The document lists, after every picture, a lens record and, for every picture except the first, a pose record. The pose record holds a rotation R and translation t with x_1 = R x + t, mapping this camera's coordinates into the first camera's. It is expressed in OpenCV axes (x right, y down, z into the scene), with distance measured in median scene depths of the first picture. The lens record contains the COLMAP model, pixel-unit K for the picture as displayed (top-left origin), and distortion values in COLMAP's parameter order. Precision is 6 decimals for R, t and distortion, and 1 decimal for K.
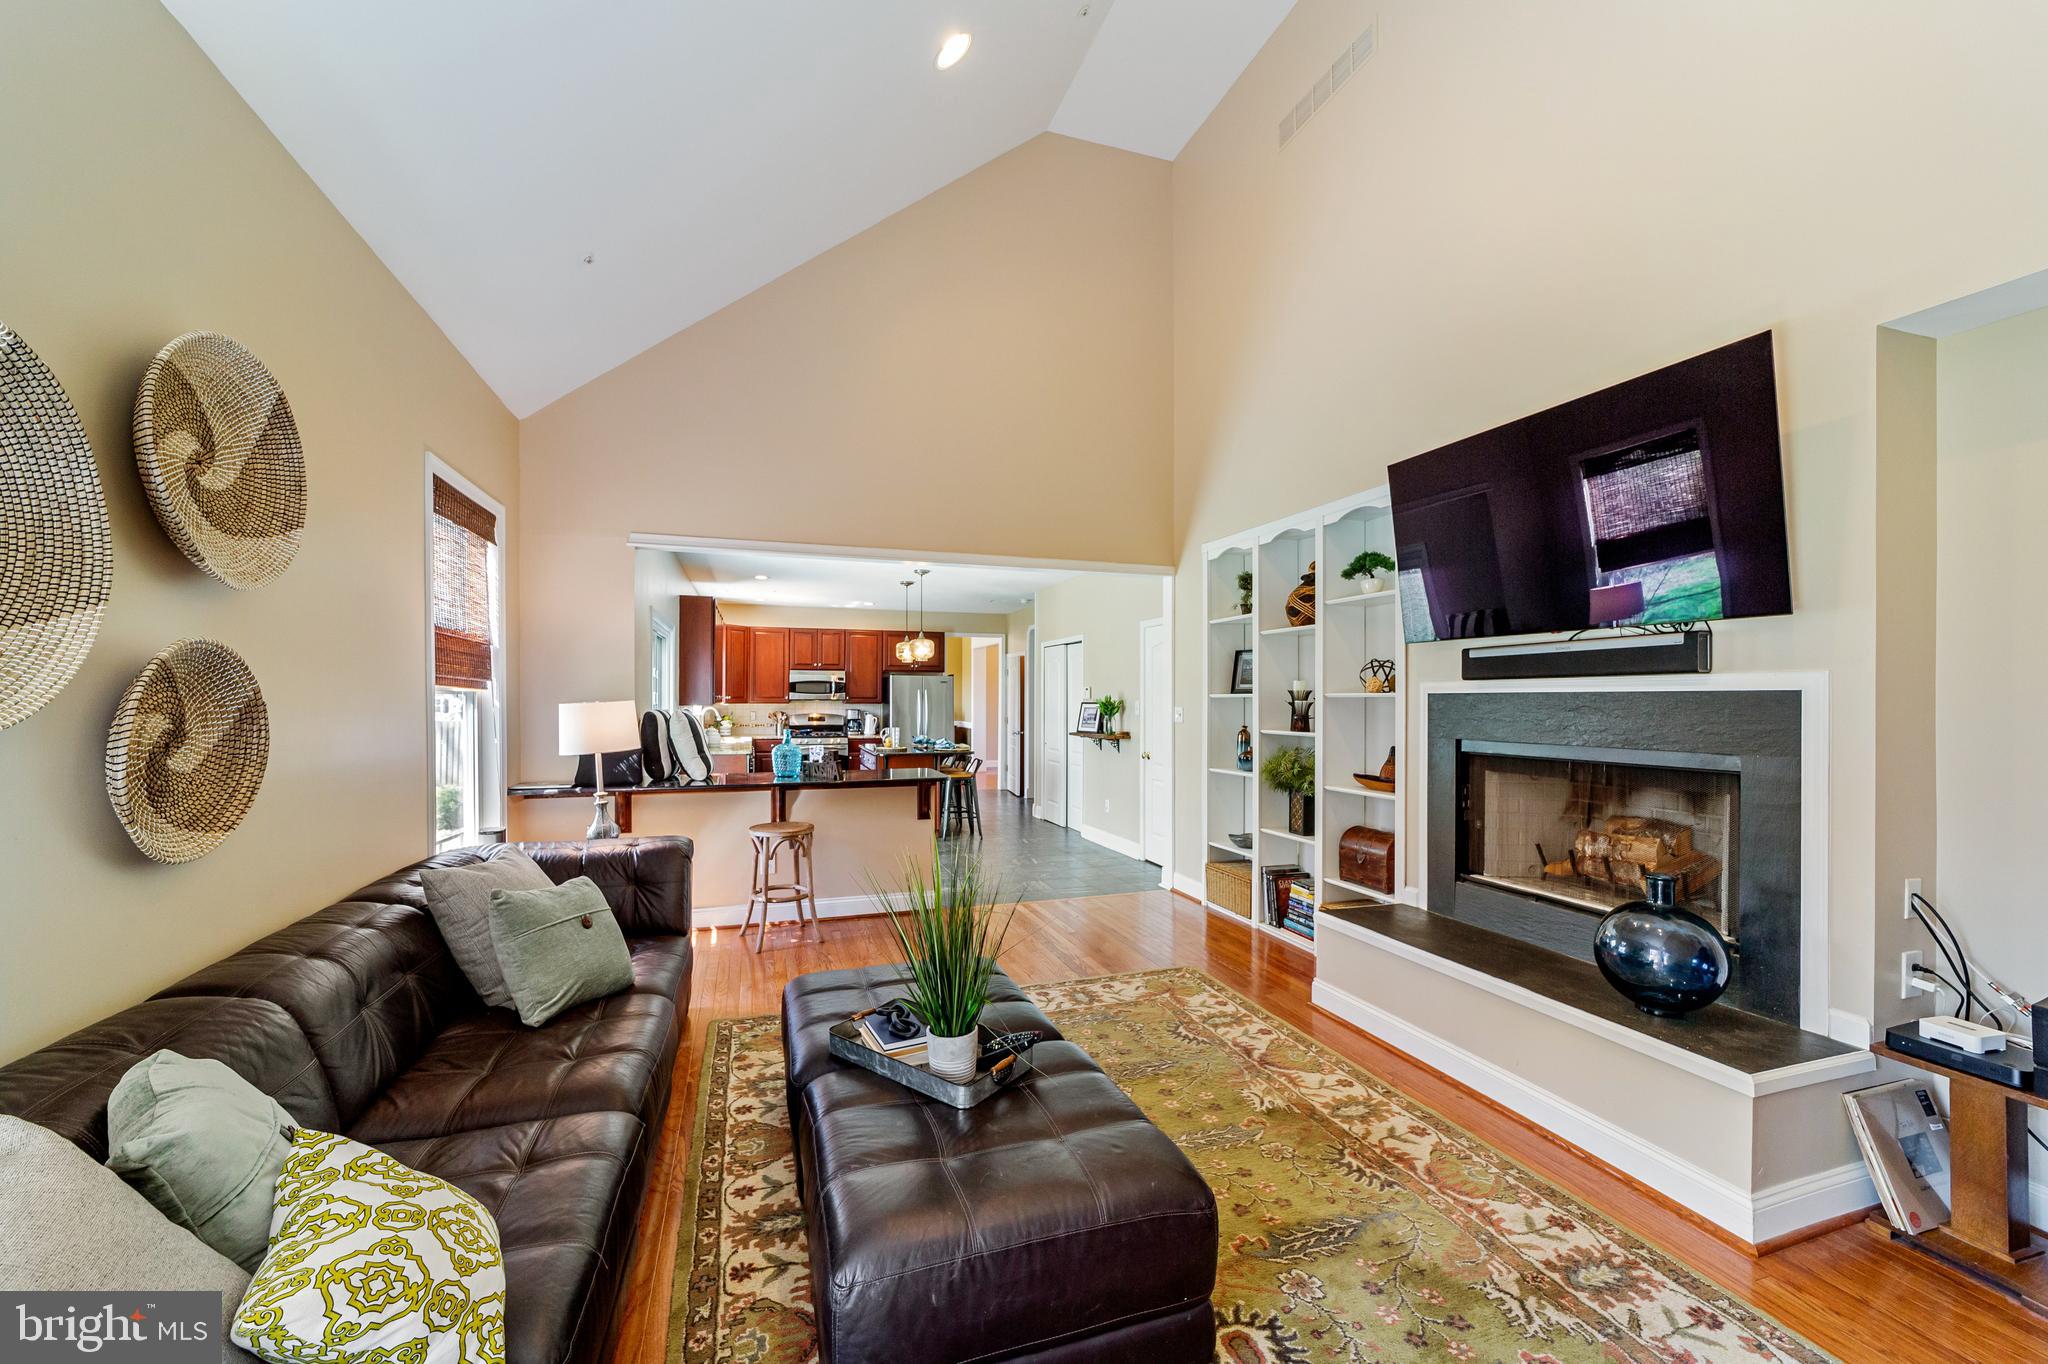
lens RADIAL K [[789.2, 0, 1020.8], [0, 789.2, 694.7], [0, 0, 1]] dist [-0.015849, 0.009538]
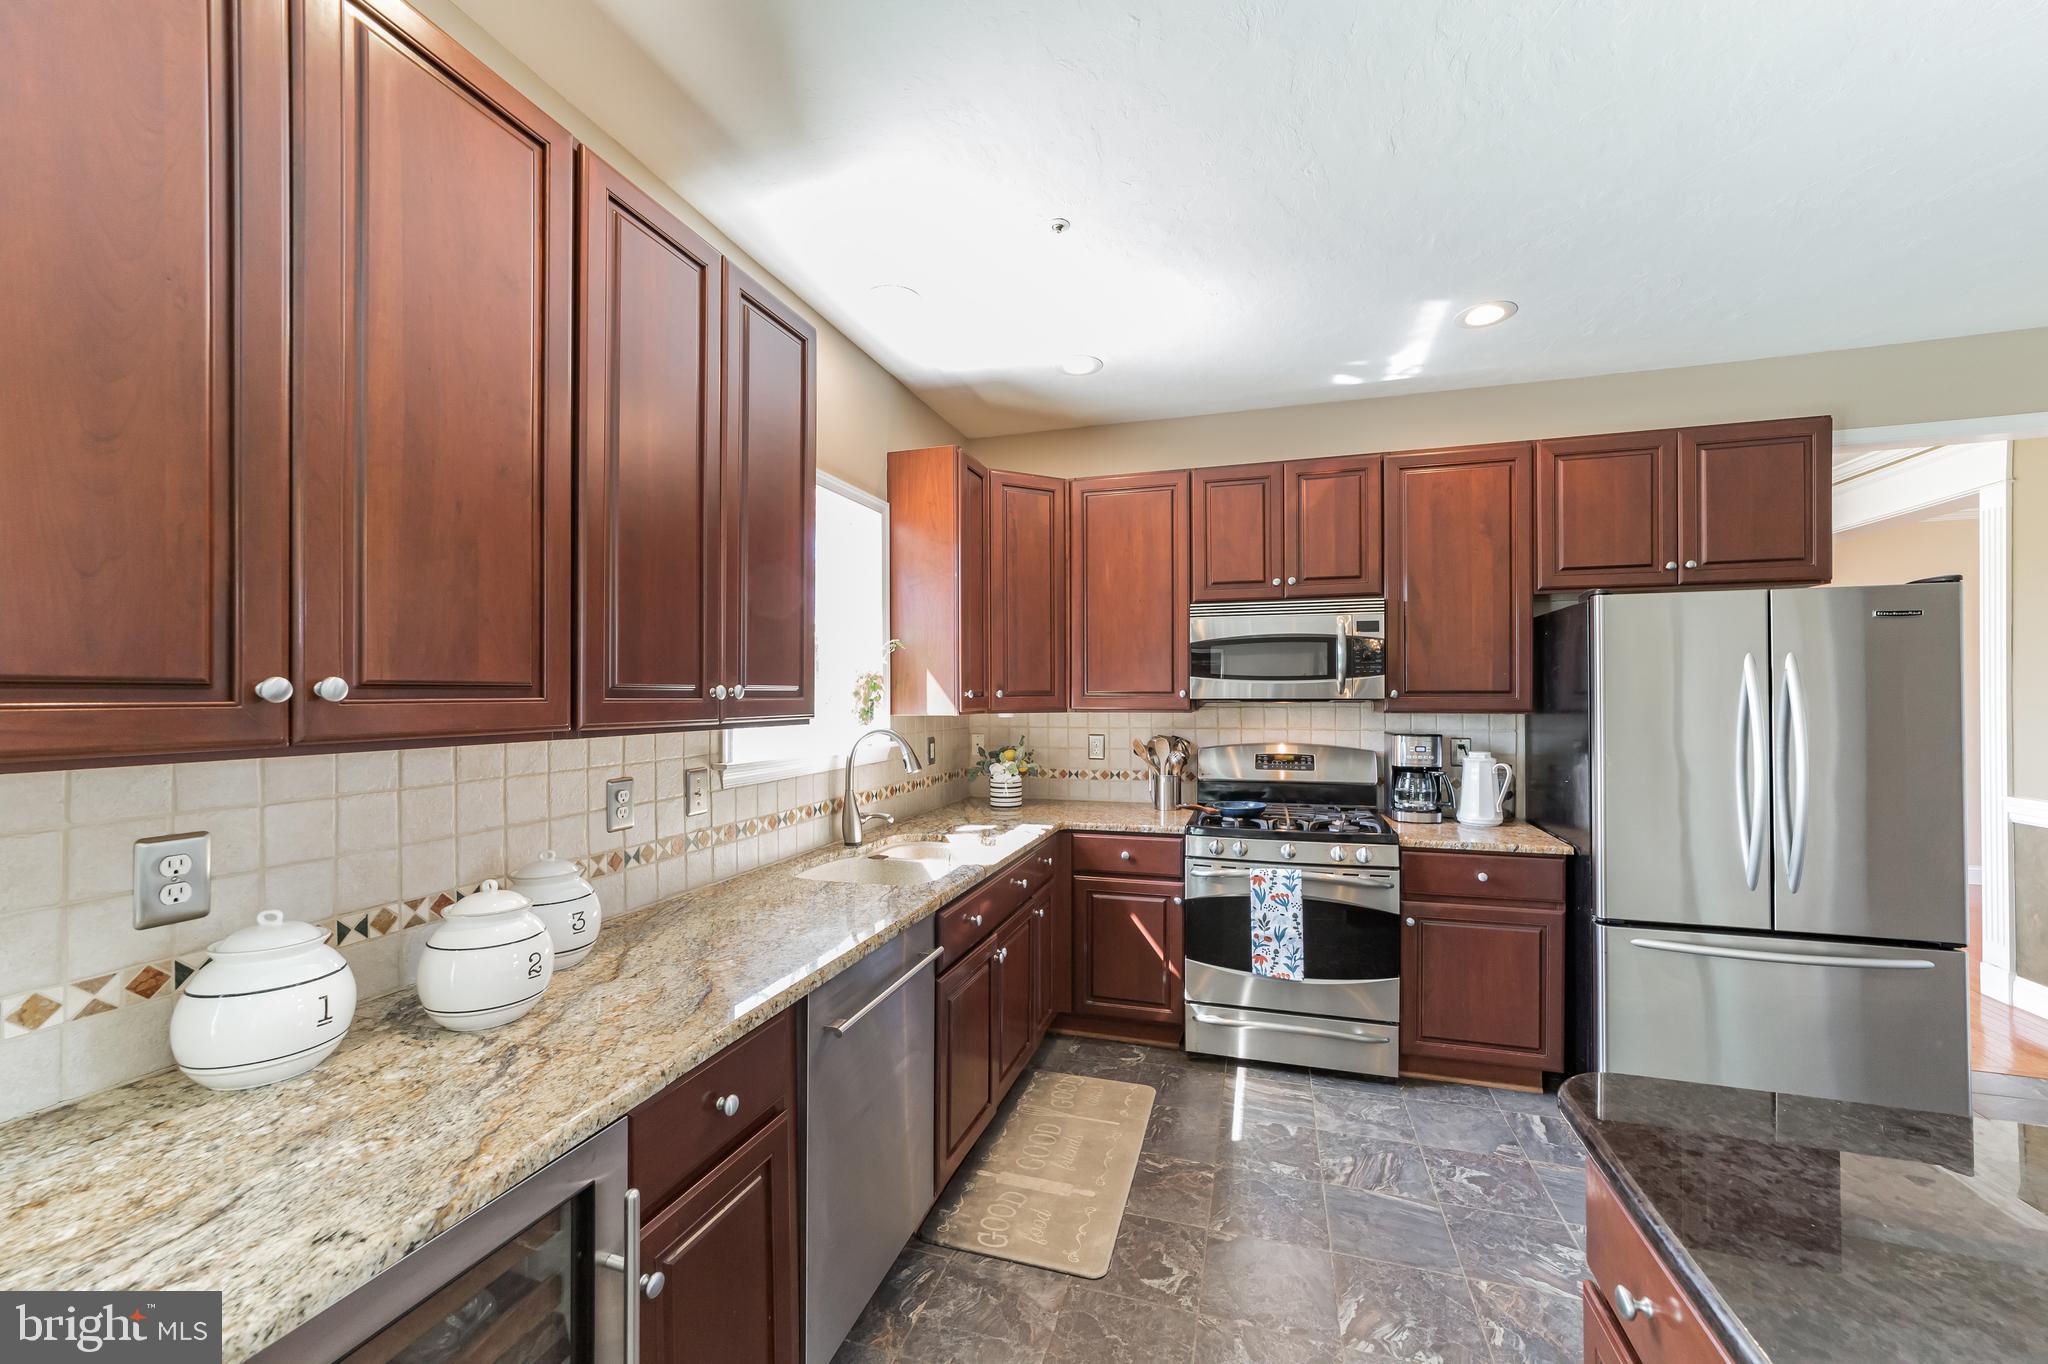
lens RADIAL K [[789.2, 0, 1020.8], [0, 789.2, 694.7], [0, 0, 1]] dist [-0.015849, 0.009538]
pose [[0.808961, -0.005640, -0.587835, -0.459935], [0.007702, 0.999970, 0.001005, 0.009419], [0.587812, -0.005341, 0.808980, 1.967008]]
